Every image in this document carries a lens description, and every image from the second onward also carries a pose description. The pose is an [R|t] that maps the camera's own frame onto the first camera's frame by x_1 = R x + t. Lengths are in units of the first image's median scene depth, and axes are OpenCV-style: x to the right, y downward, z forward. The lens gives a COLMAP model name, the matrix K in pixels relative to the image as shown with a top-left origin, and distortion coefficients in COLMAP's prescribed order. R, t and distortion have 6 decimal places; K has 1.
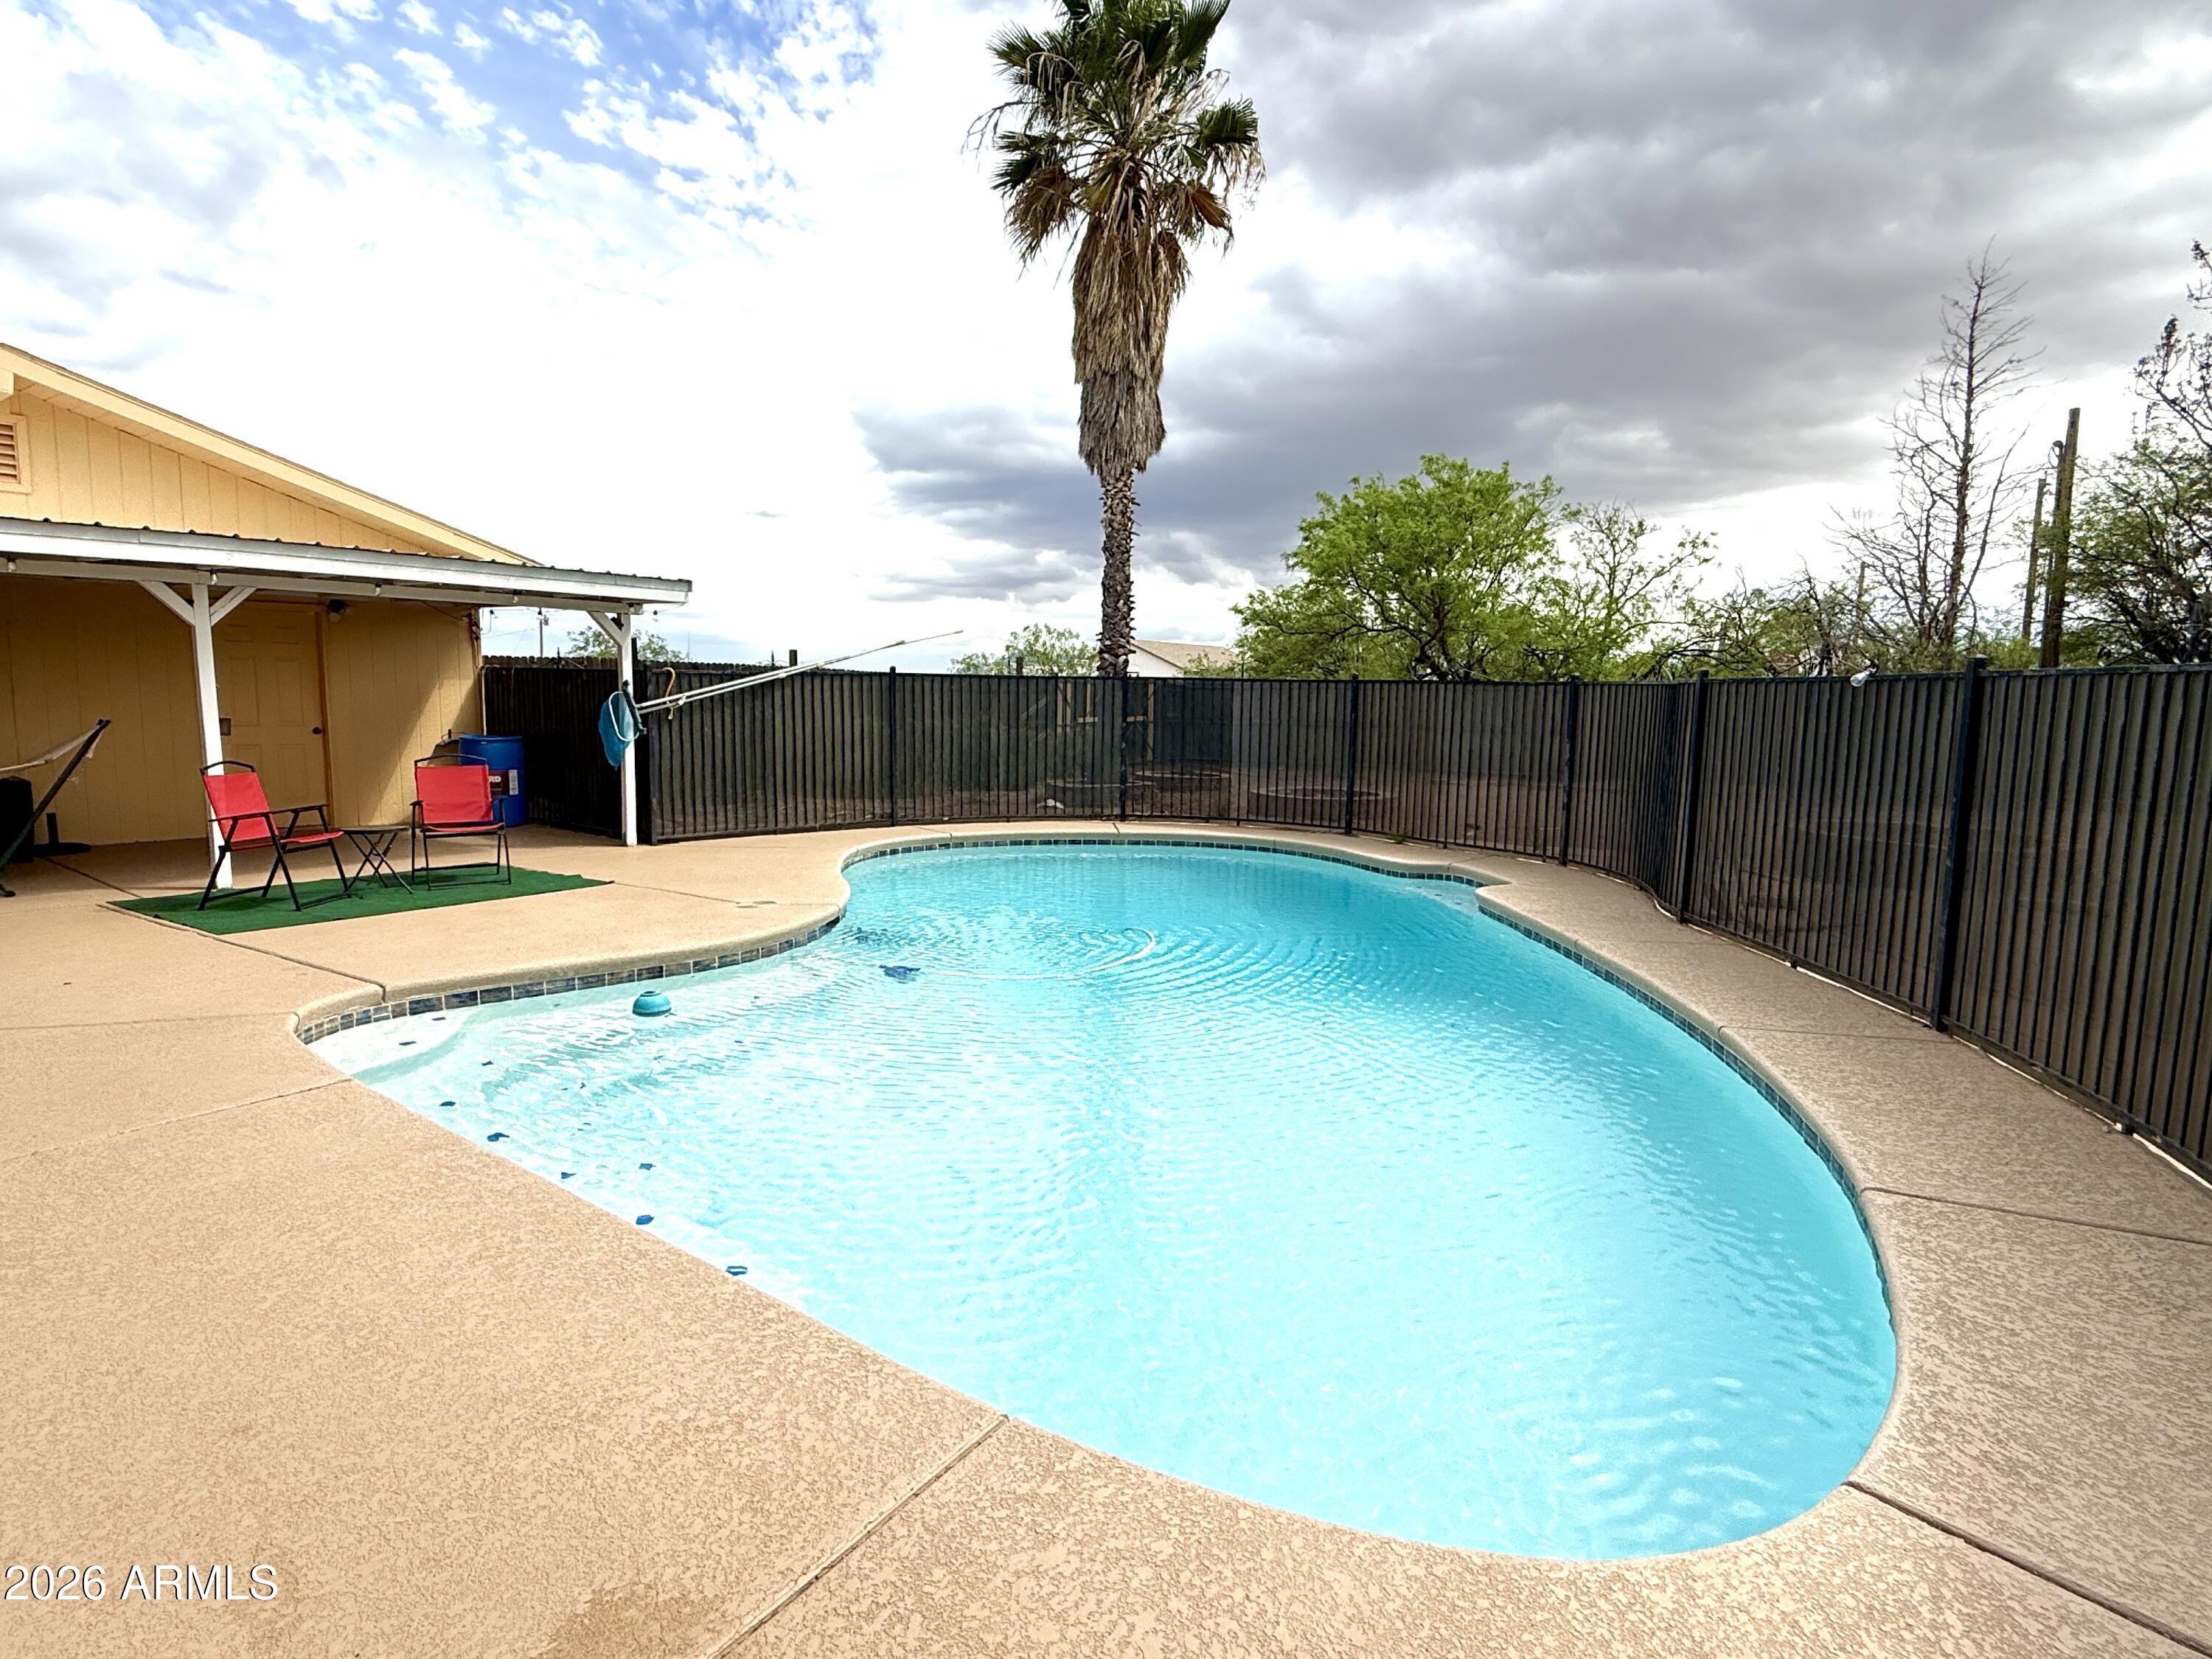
lens RADIAL K [[1190.9, 0, 1106.0], [0, 1190.9, 829.5], [0, 0, 1]] dist [-0.000699, 0.002329]
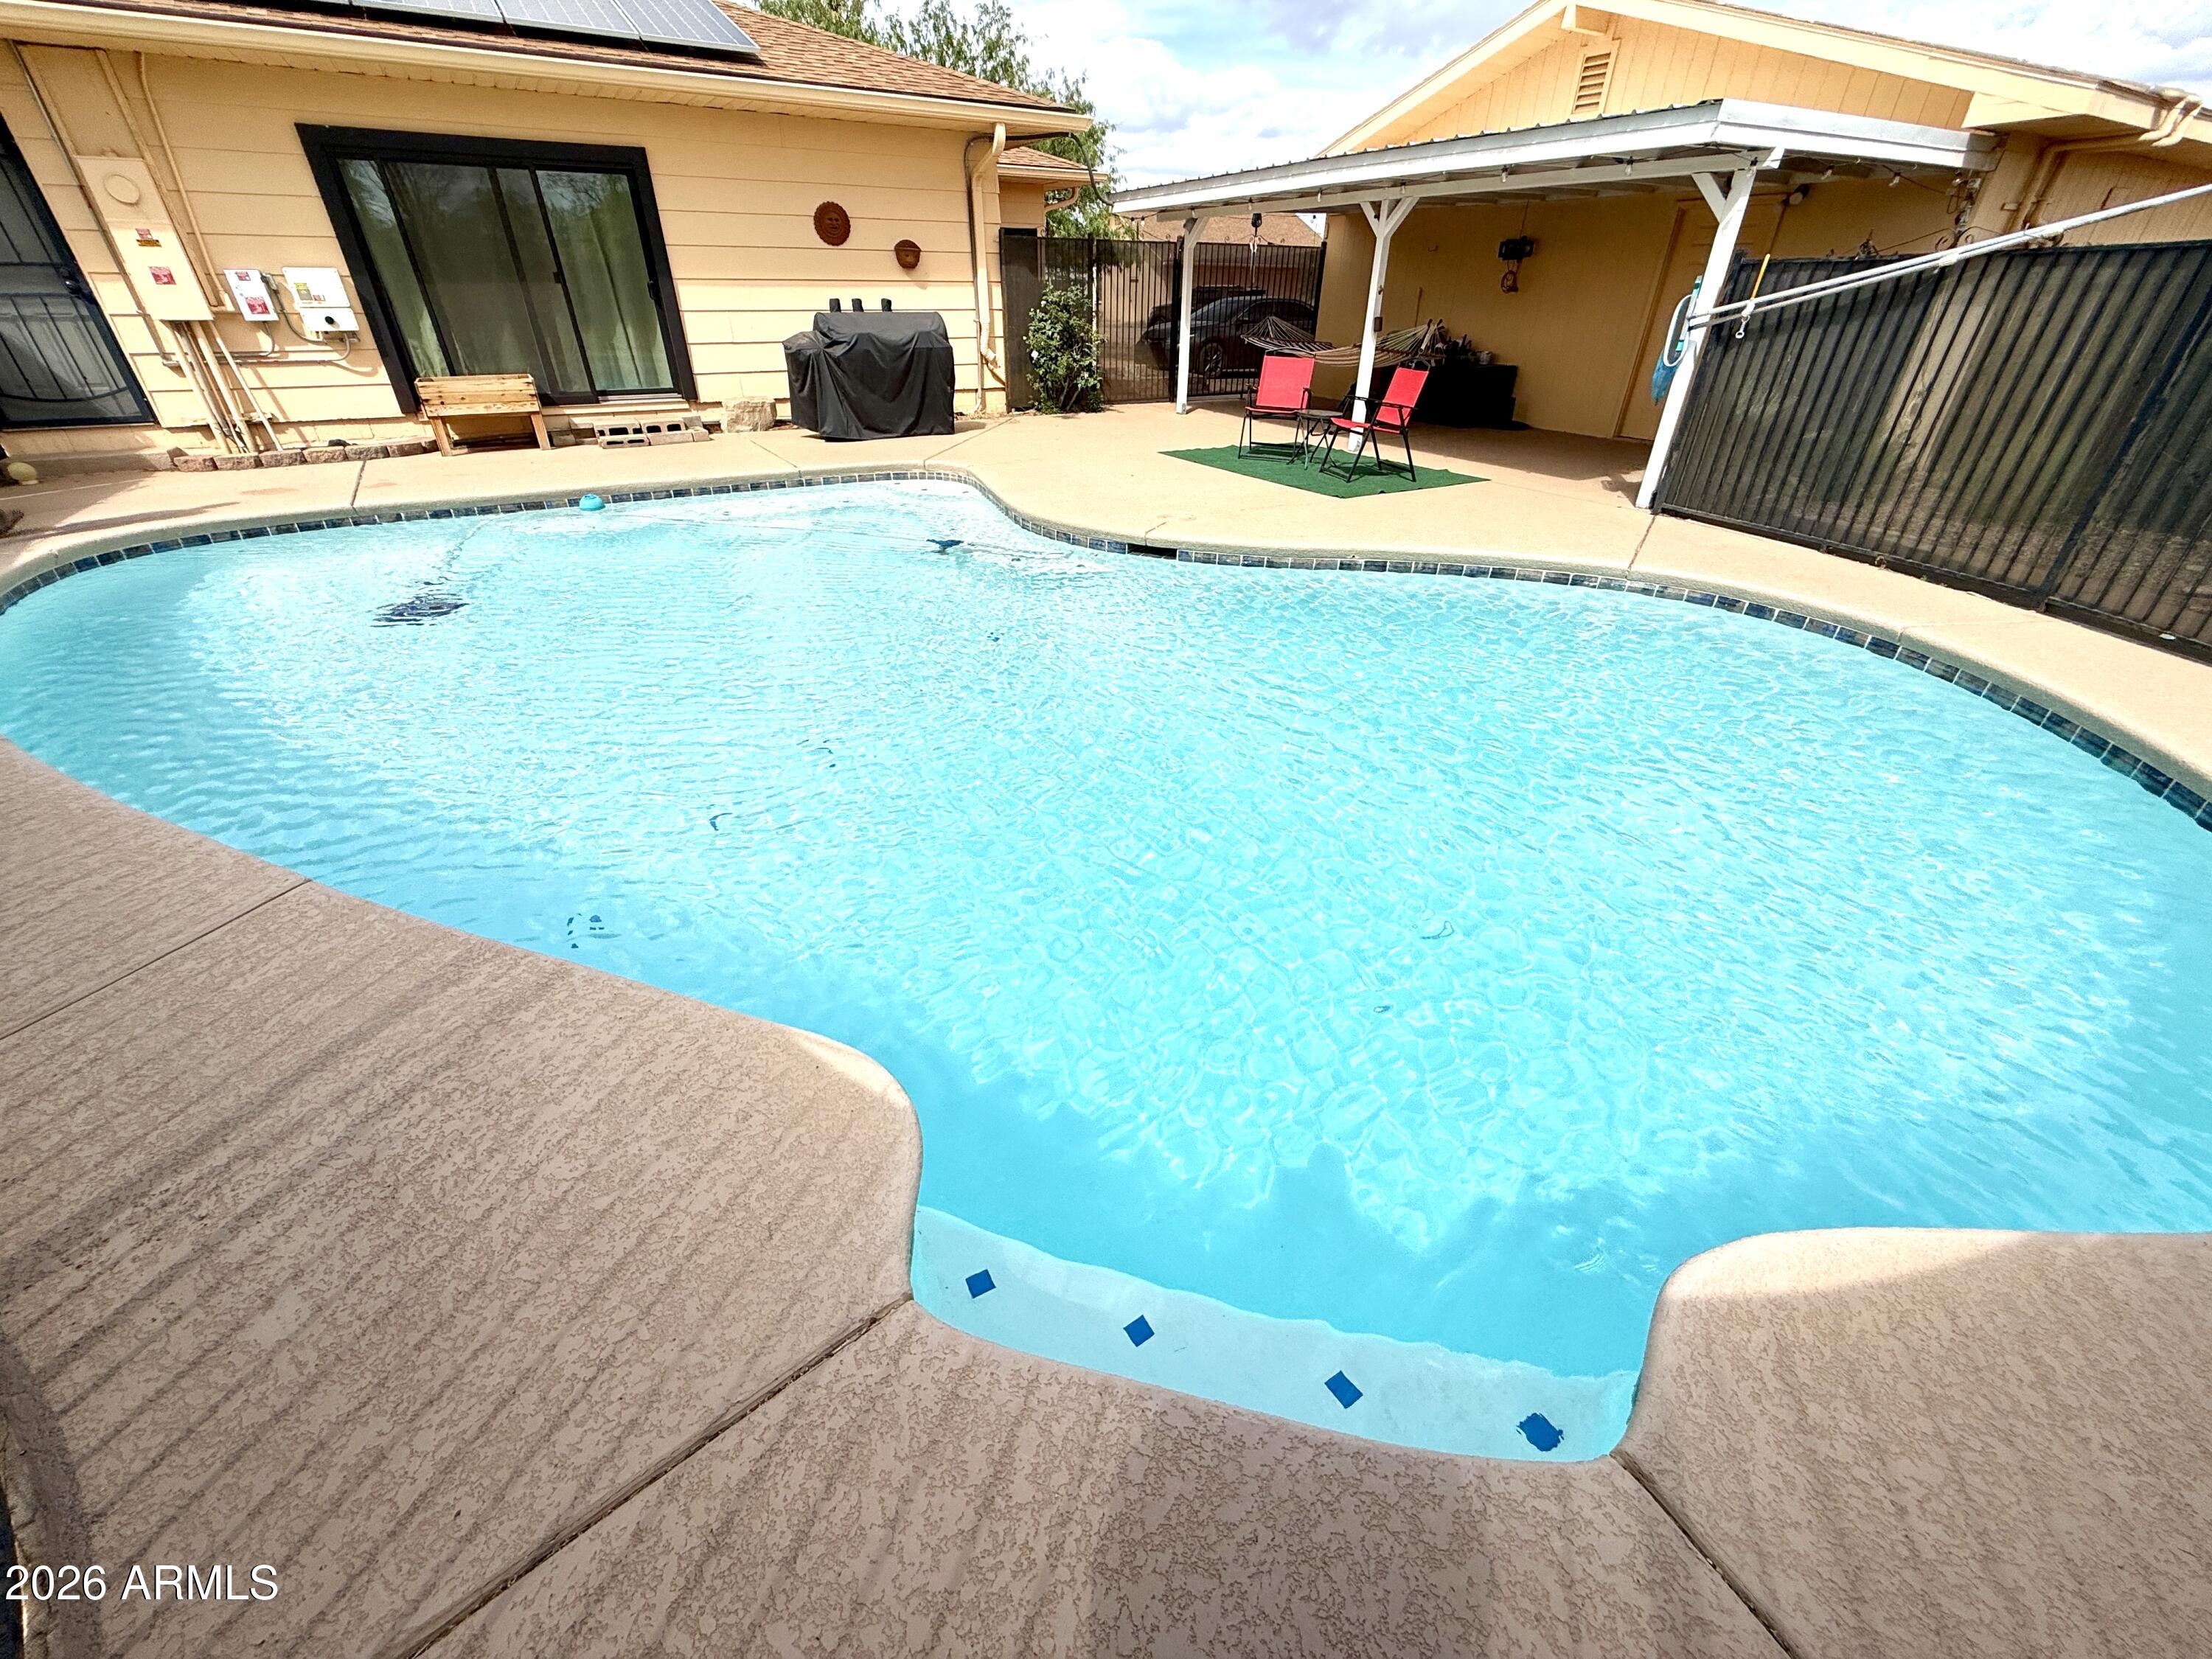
lens RADIAL K [[876.8, 0, 1099.4], [0, 876.8, 833.9], [0, 0, 1]] dist [-0.000287, -0.000338]
pose [[-0.390286, 0.471769, -0.790639, 0.355262], [-0.120673, 0.825123, 0.551914, -0.093385], [0.912751, 0.310813, -0.265104, 0.896897]]
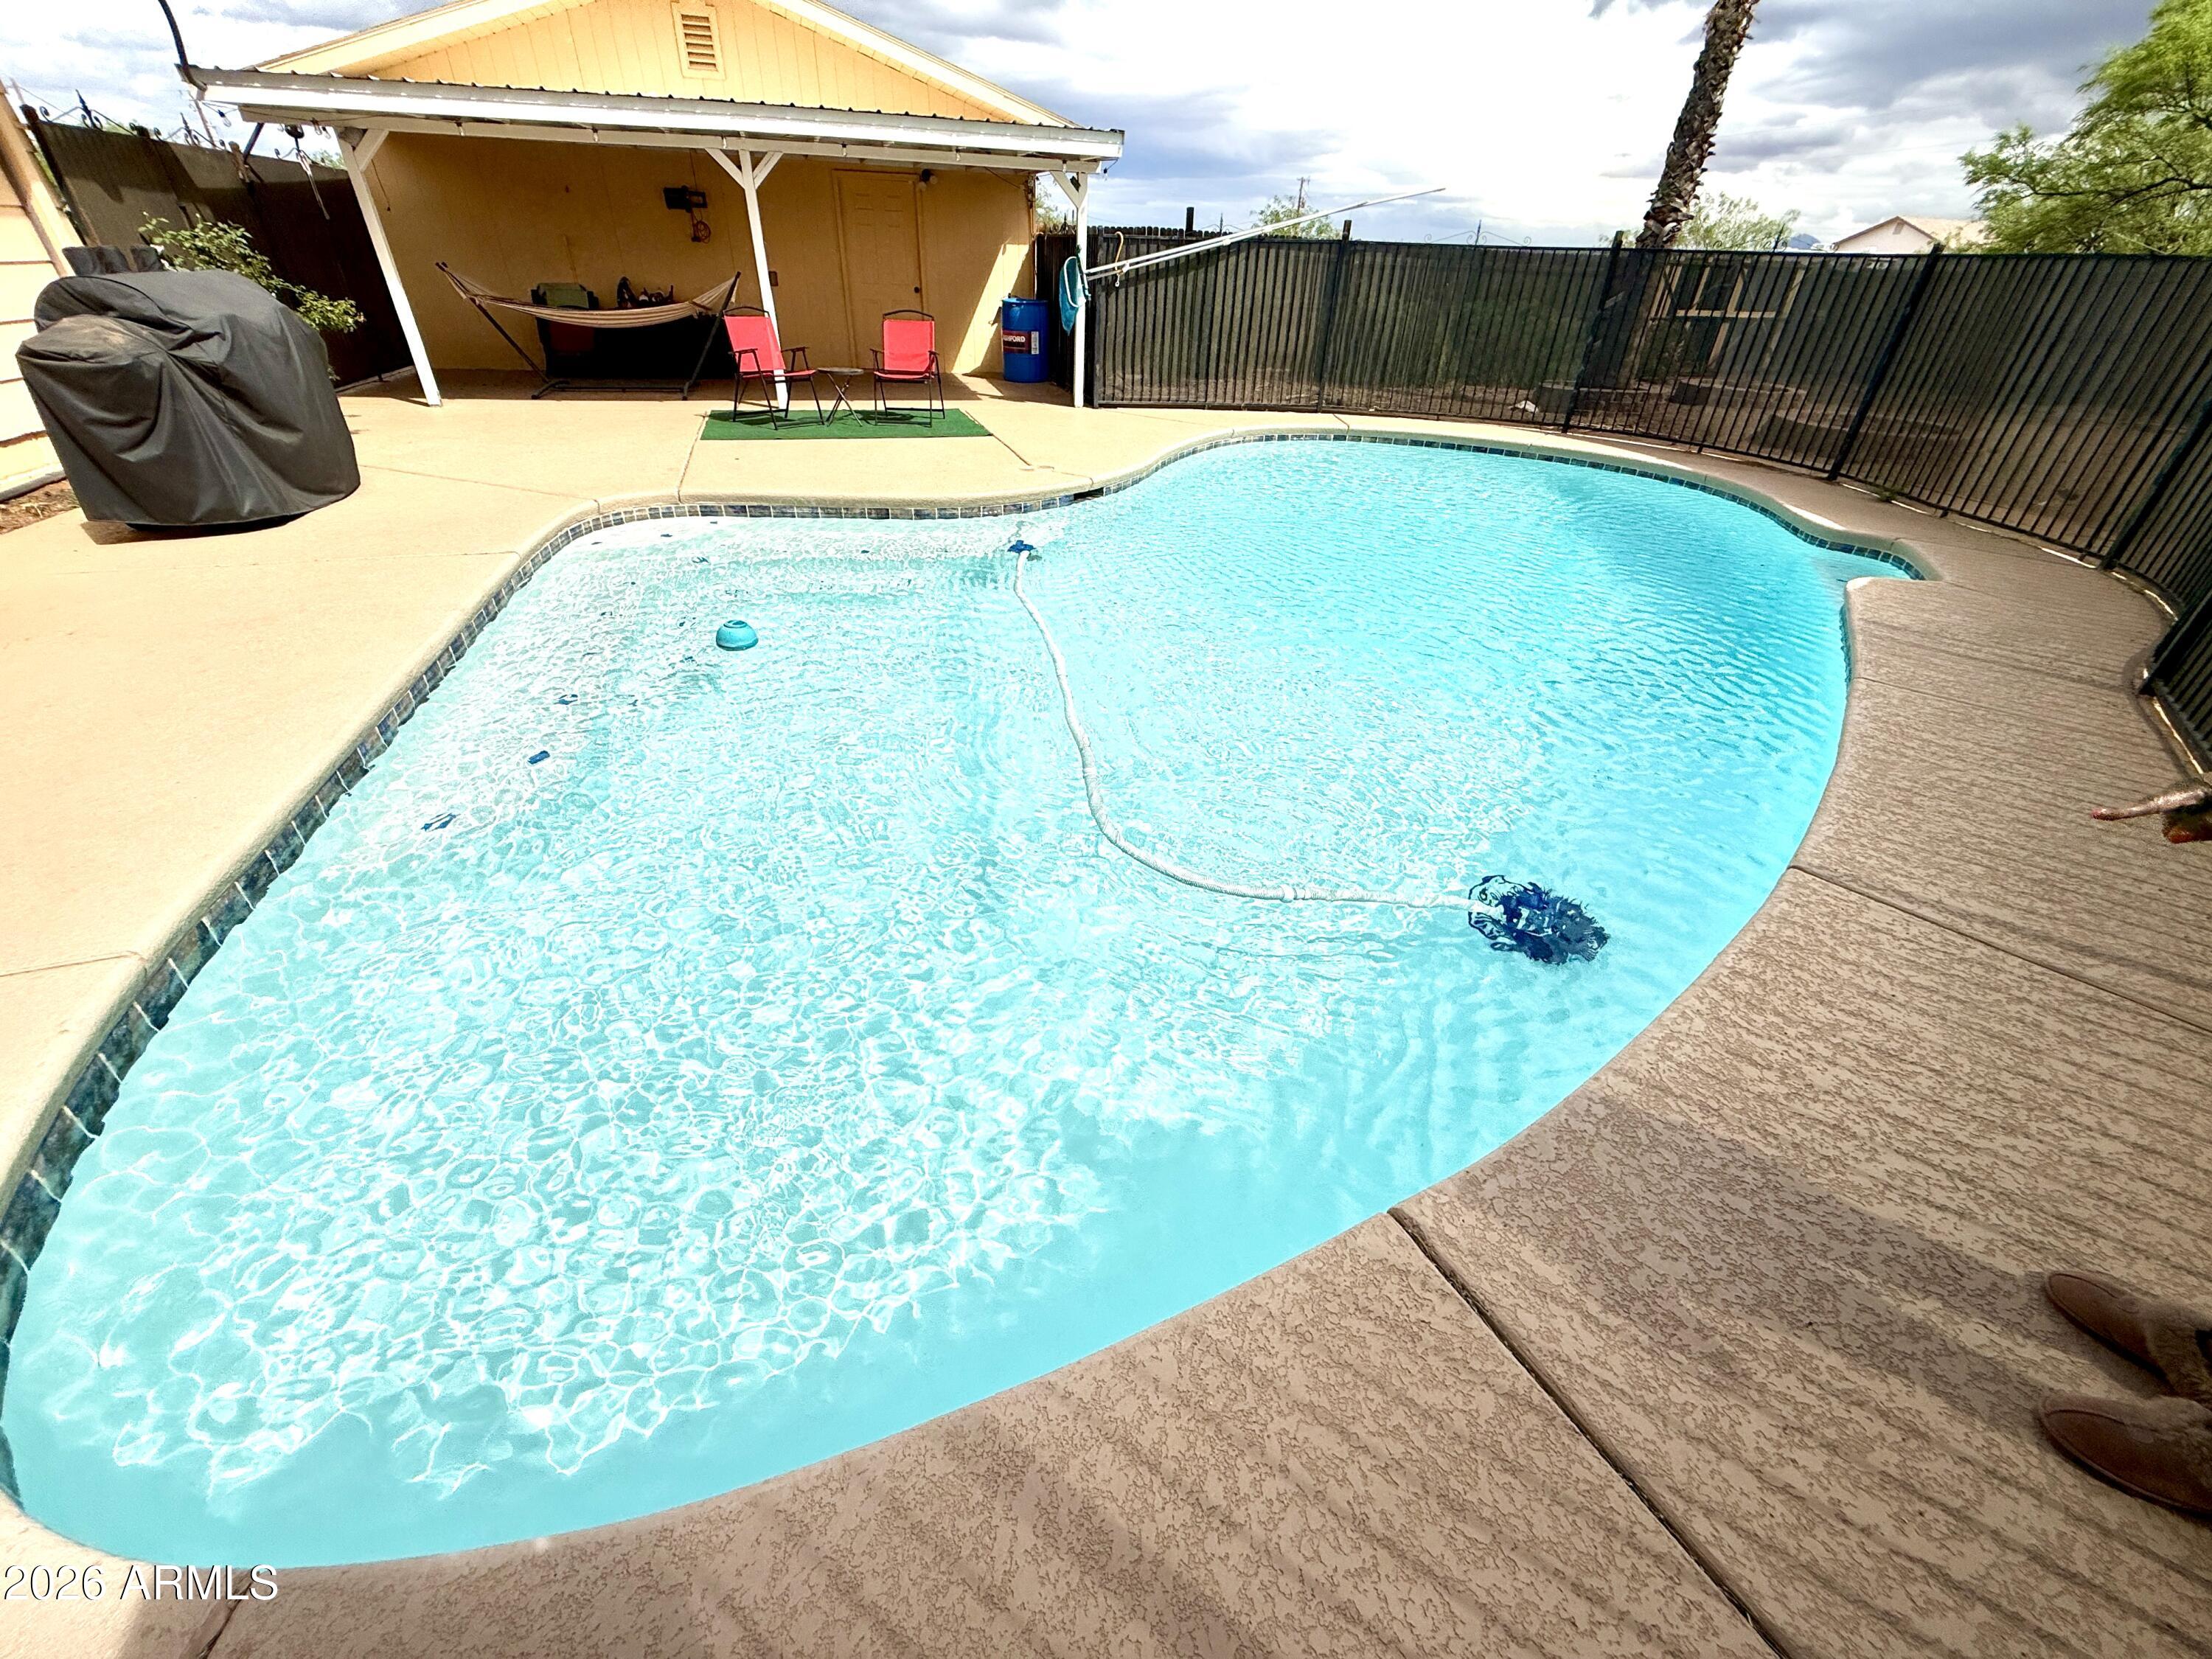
lens RADIAL K [[876.8, 0, 1099.4], [0, 876.8, 833.9], [0, 0, 1]] dist [-0.000287, -0.000338]
pose [[0.792002, 0.343590, -0.504657, 0.224447], [-0.089998, 0.883279, 0.460129, -0.015308], [0.603848, -0.319005, 0.730481, 0.218027]]
